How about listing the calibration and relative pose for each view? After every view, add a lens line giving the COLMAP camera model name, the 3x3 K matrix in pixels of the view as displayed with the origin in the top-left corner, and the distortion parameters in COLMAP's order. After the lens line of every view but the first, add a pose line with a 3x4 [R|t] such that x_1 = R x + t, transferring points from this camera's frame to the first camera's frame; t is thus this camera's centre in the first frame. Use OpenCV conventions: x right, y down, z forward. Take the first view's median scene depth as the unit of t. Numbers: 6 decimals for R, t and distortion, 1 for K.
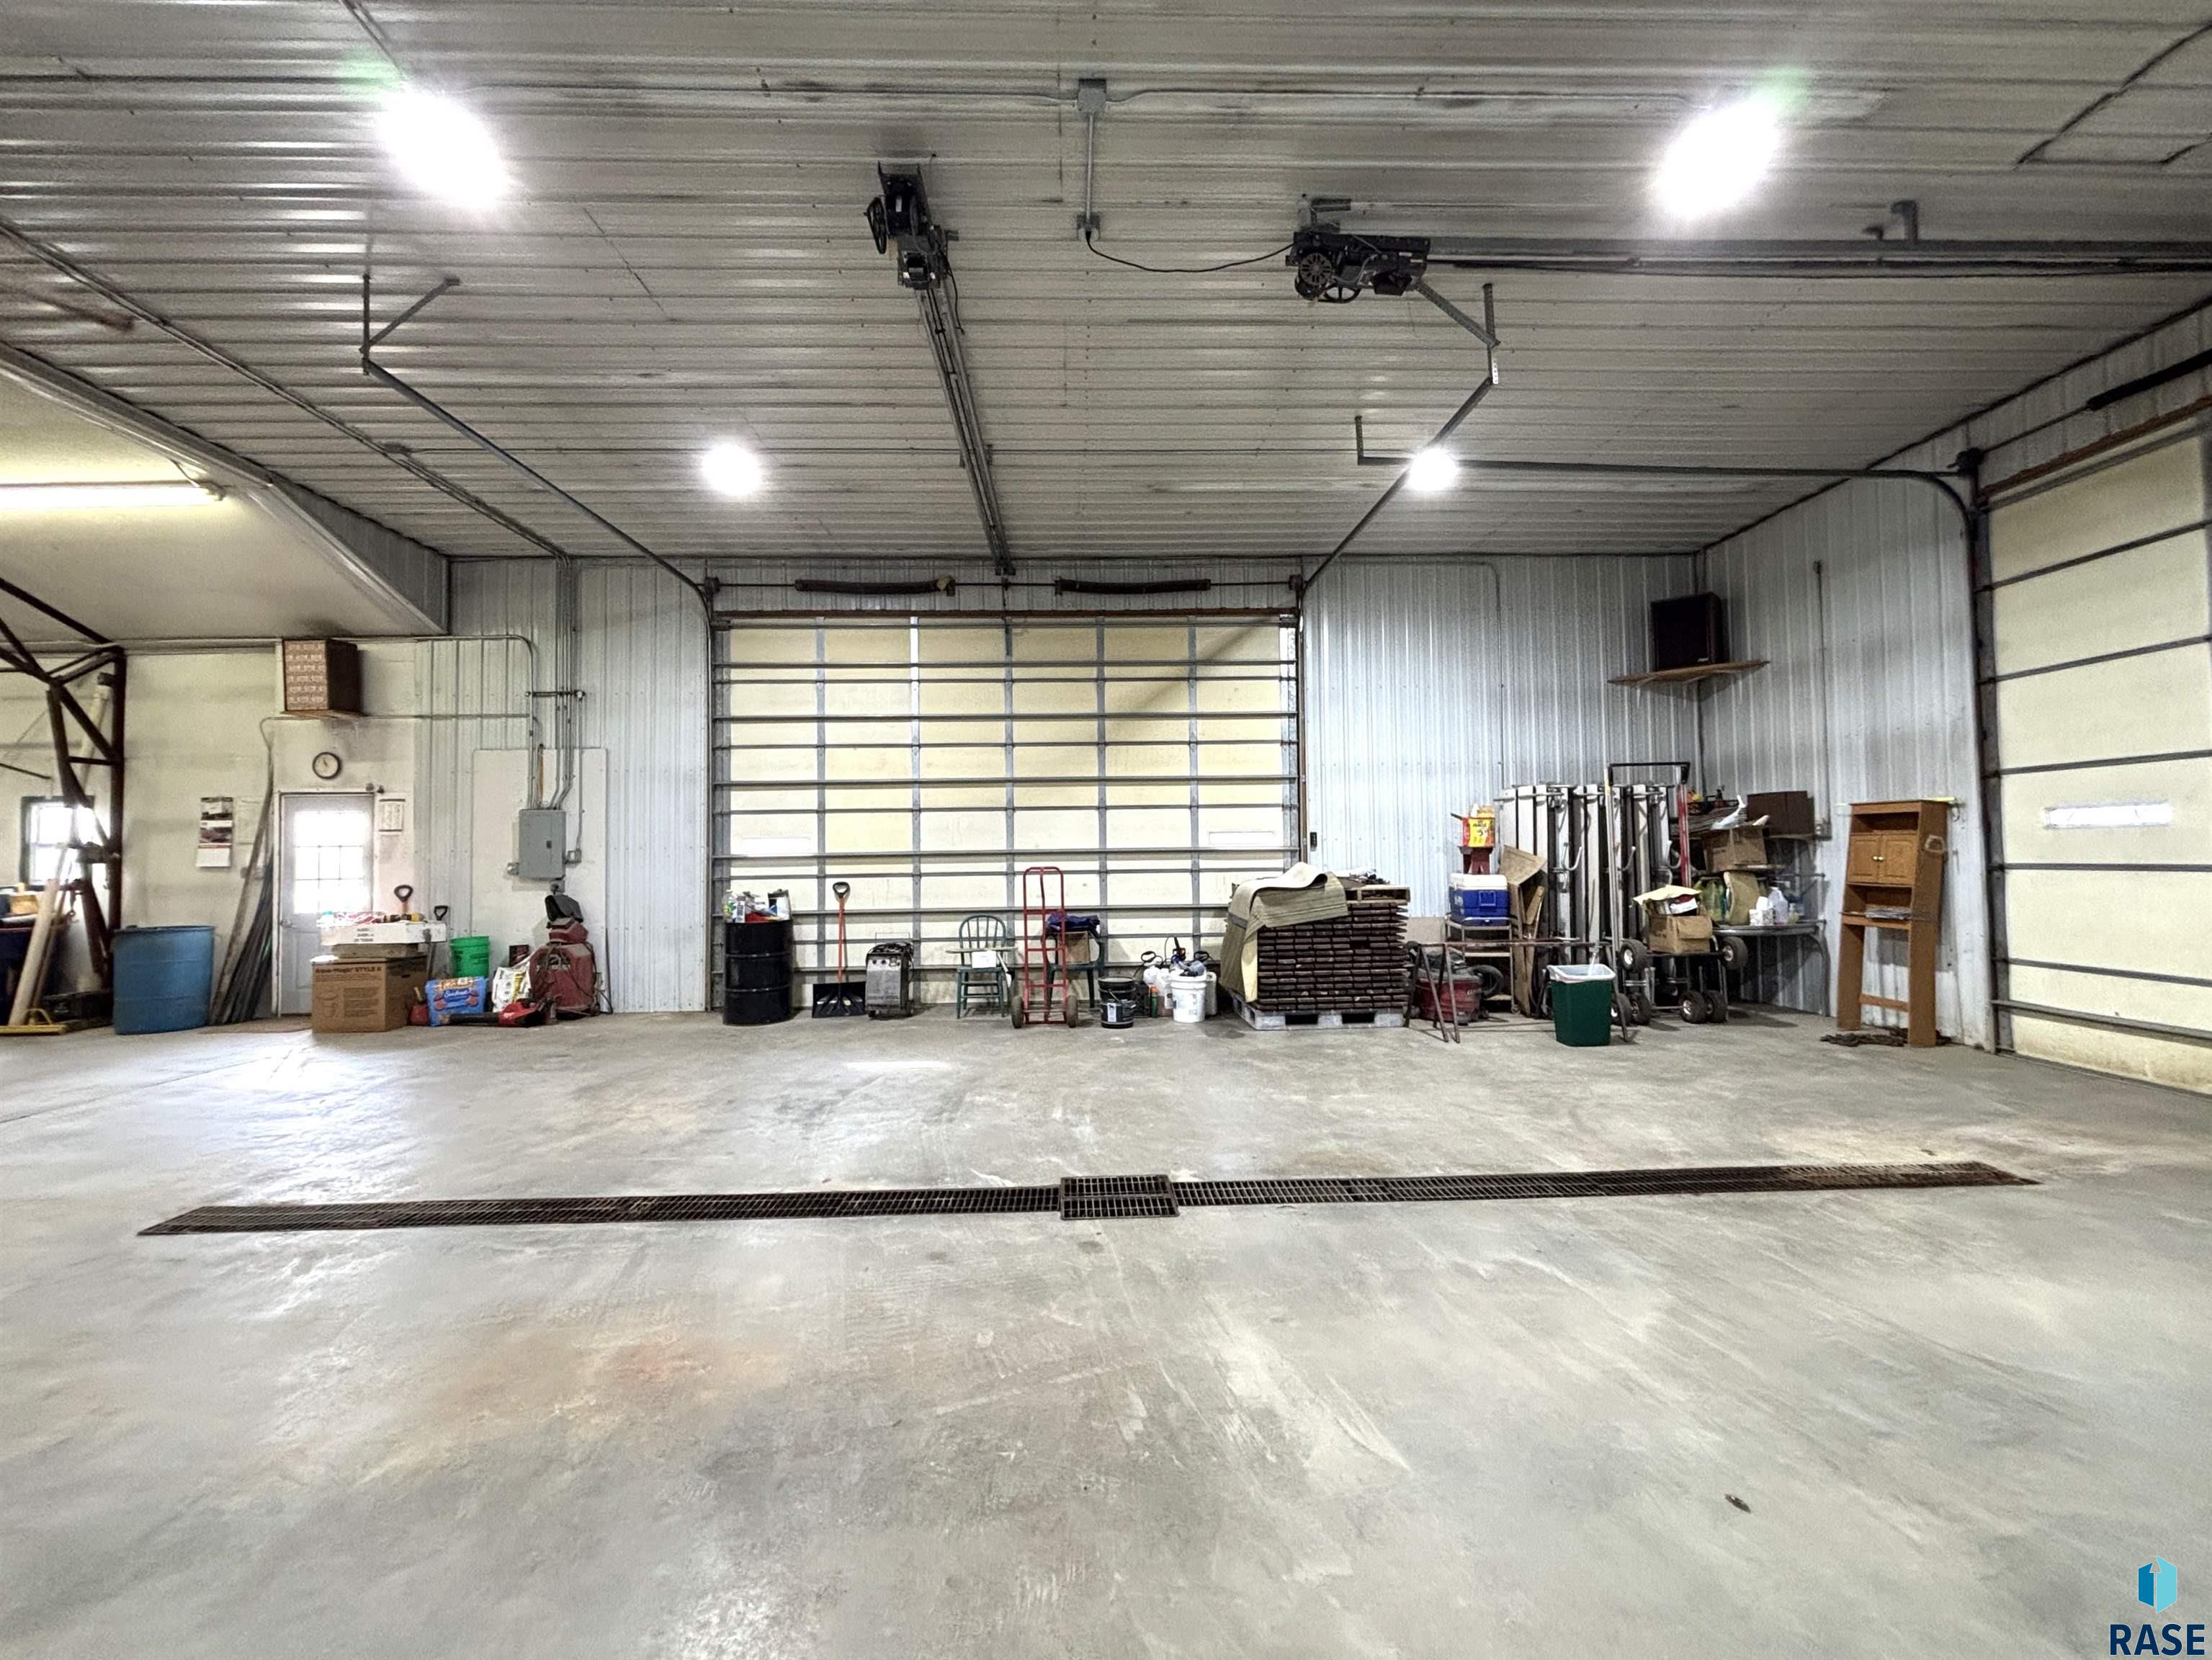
lens RADIAL K [[909.5, 0, 1112.1], [0, 909.5, 825.1], [0, 0, 1]] dist [0.002771, -0.000639]
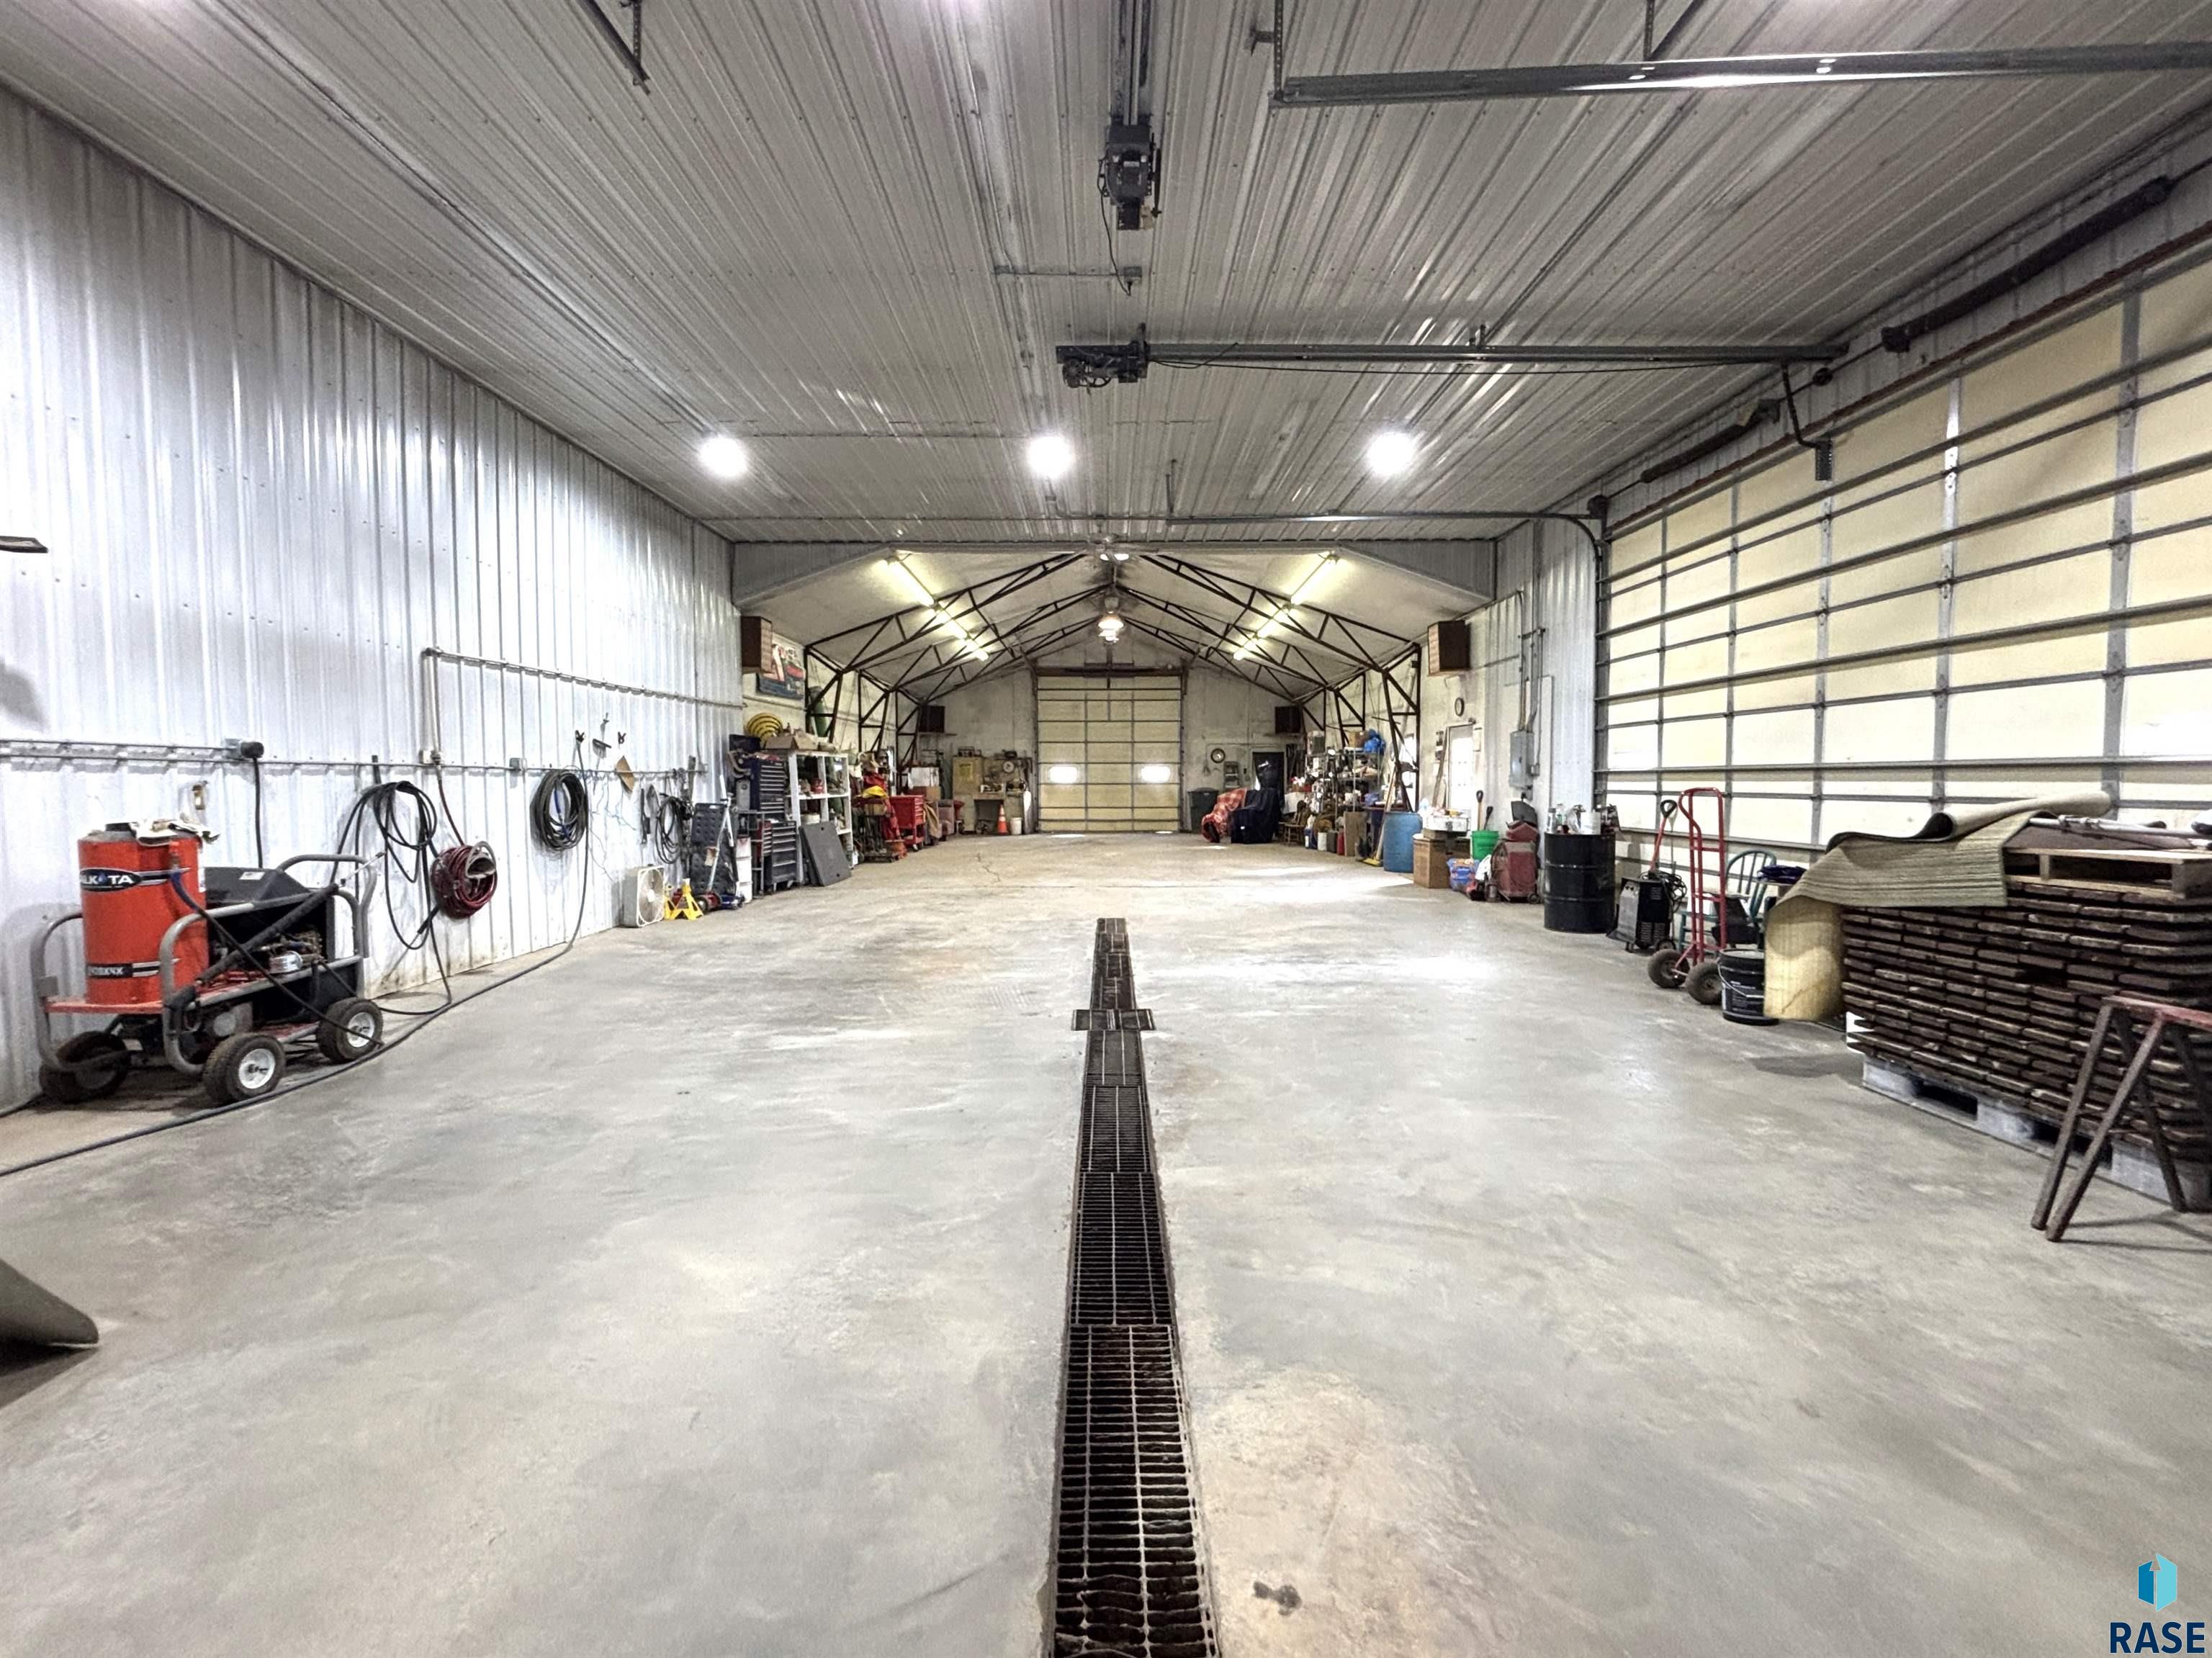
lens RADIAL K [[909.3, 0, 1101.4], [0, 909.3, 824.2], [0, 0, 1]] dist [0.002771, -0.000639]
pose [[-0.038034, 0.062740, -0.997305, 0.736752], [0.035267, 0.997490, 0.061406, 0.014026], [0.998654, -0.032837, -0.040151, 0.565921]]
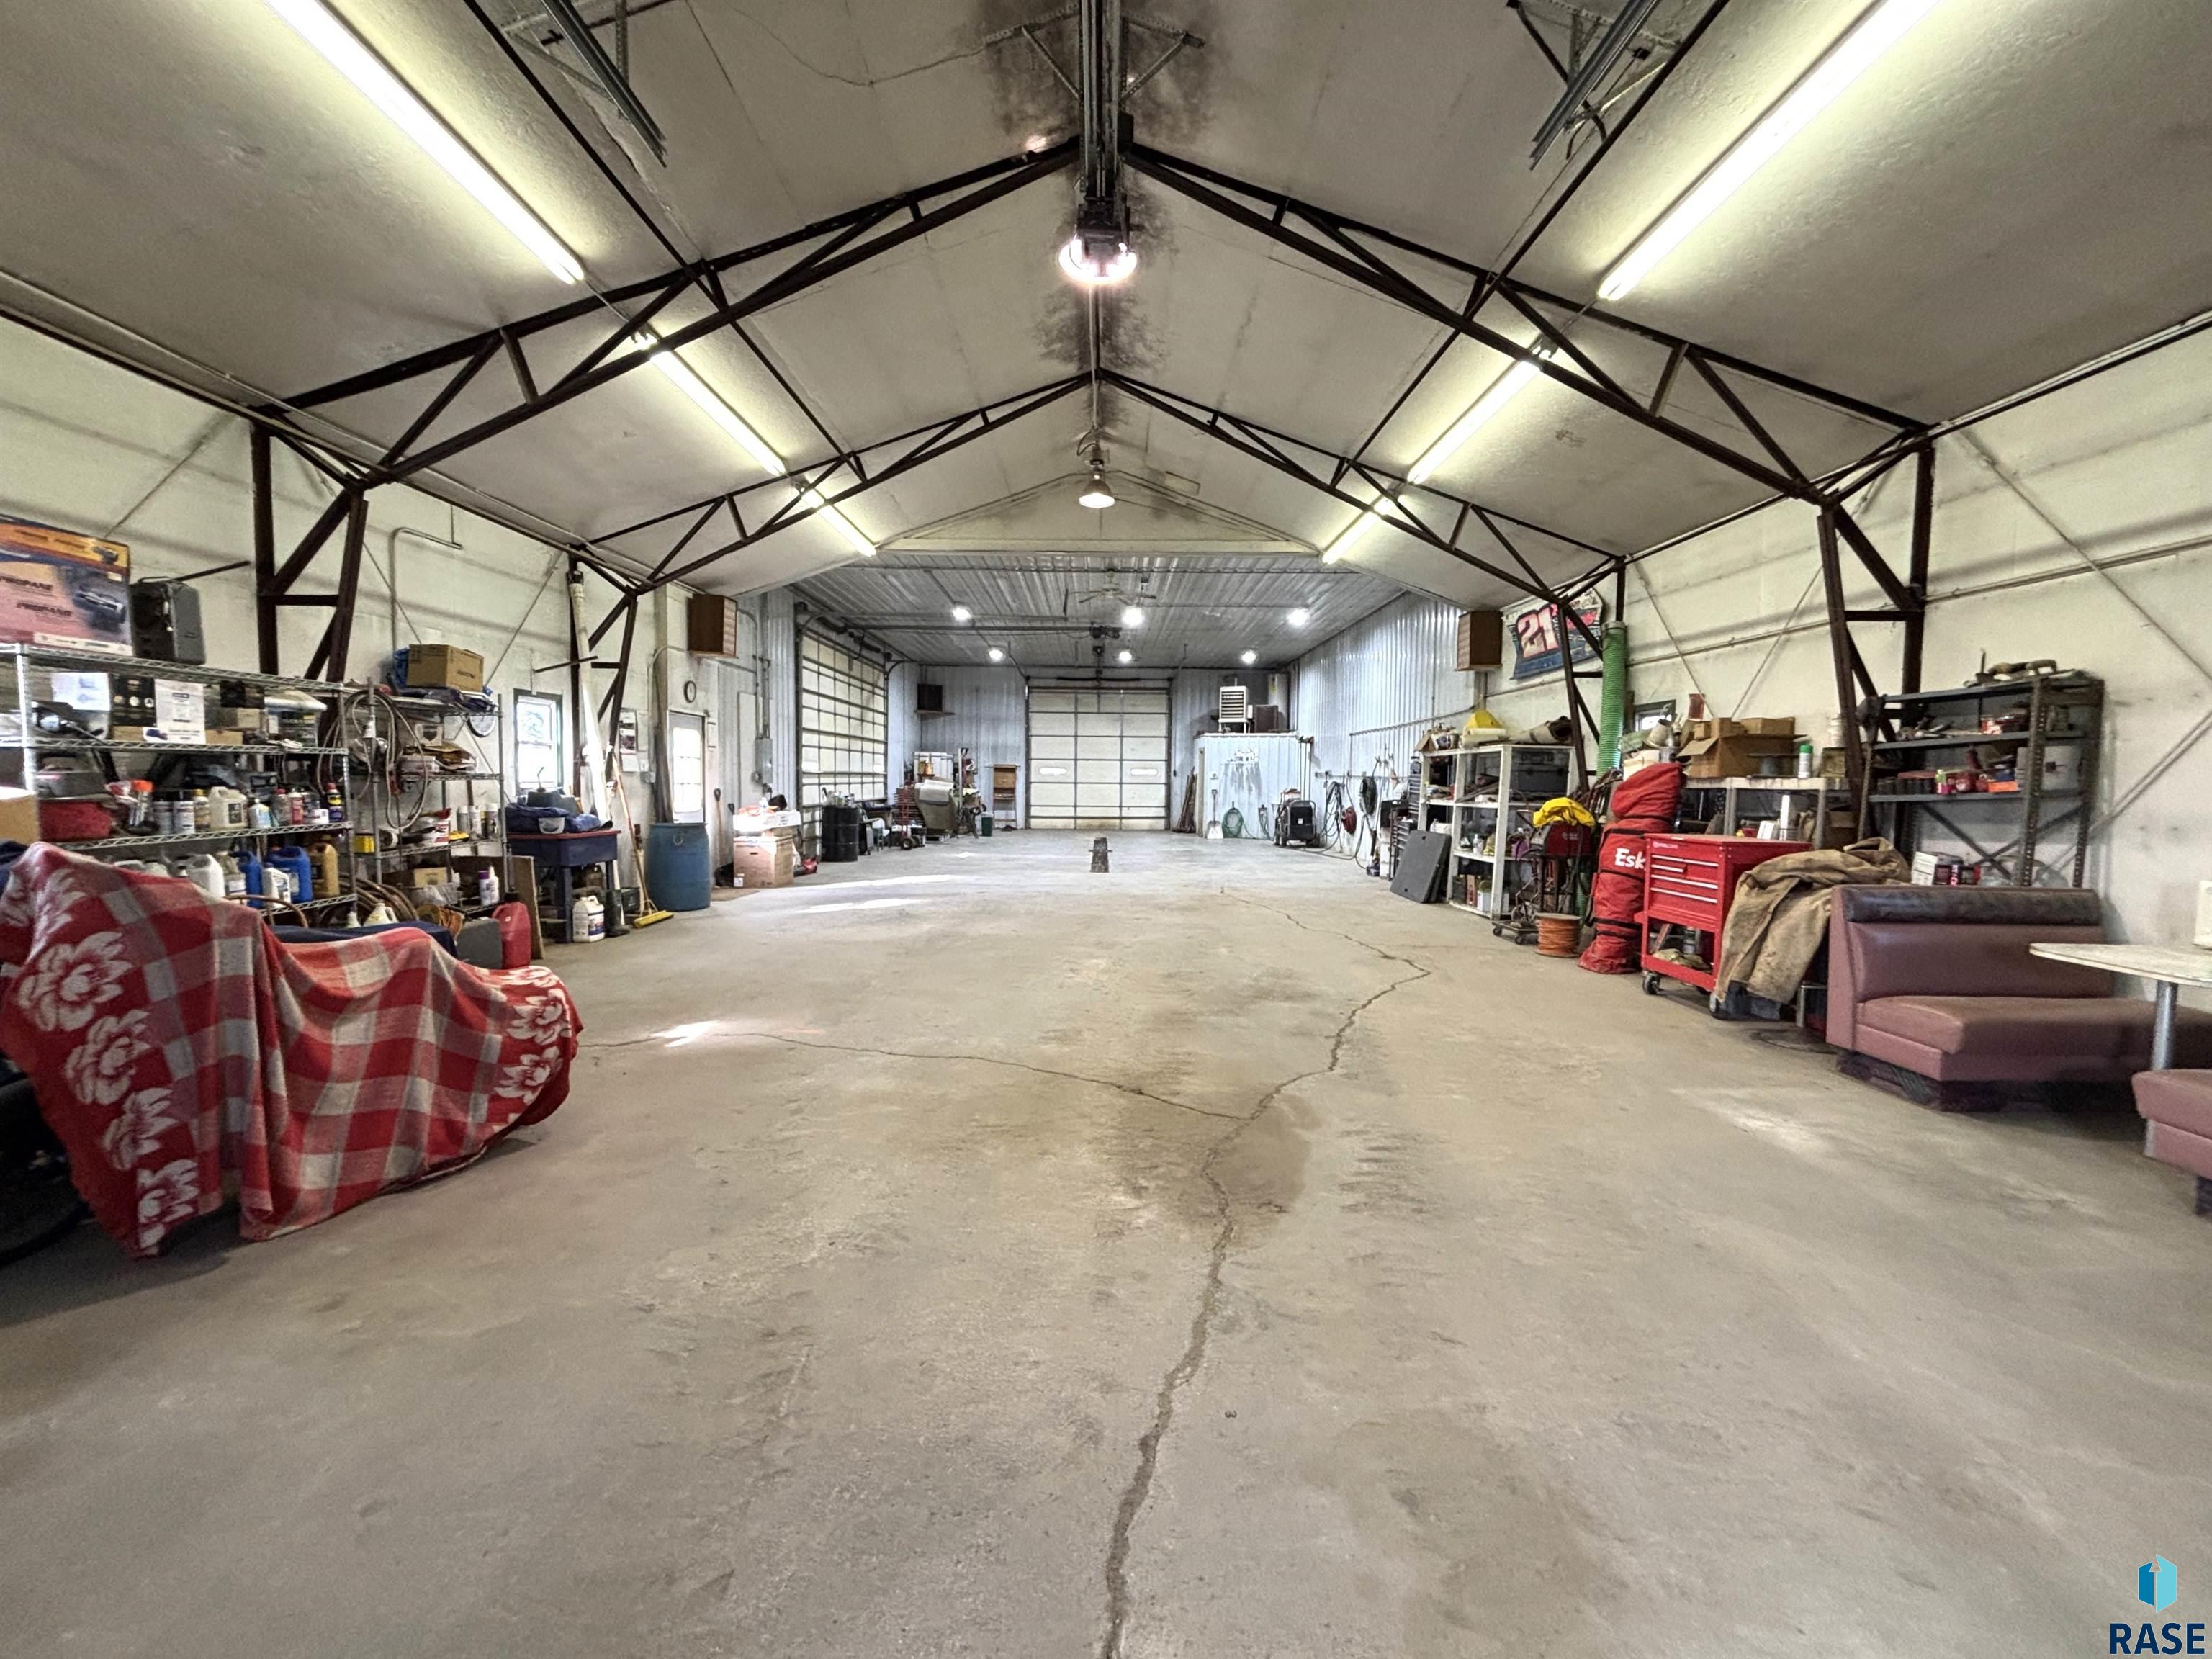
lens RADIAL K [[909.4, 0, 1087.8], [0, 909.4, 825.4], [0, 0, 1]] dist [0.002771, -0.000639]
pose [[0.045926, -0.038330, 0.998209, -2.513029], [-0.043154, 0.998255, 0.040318, 0.051268], [-0.998012, -0.044929, 0.044192, 0.467998]]
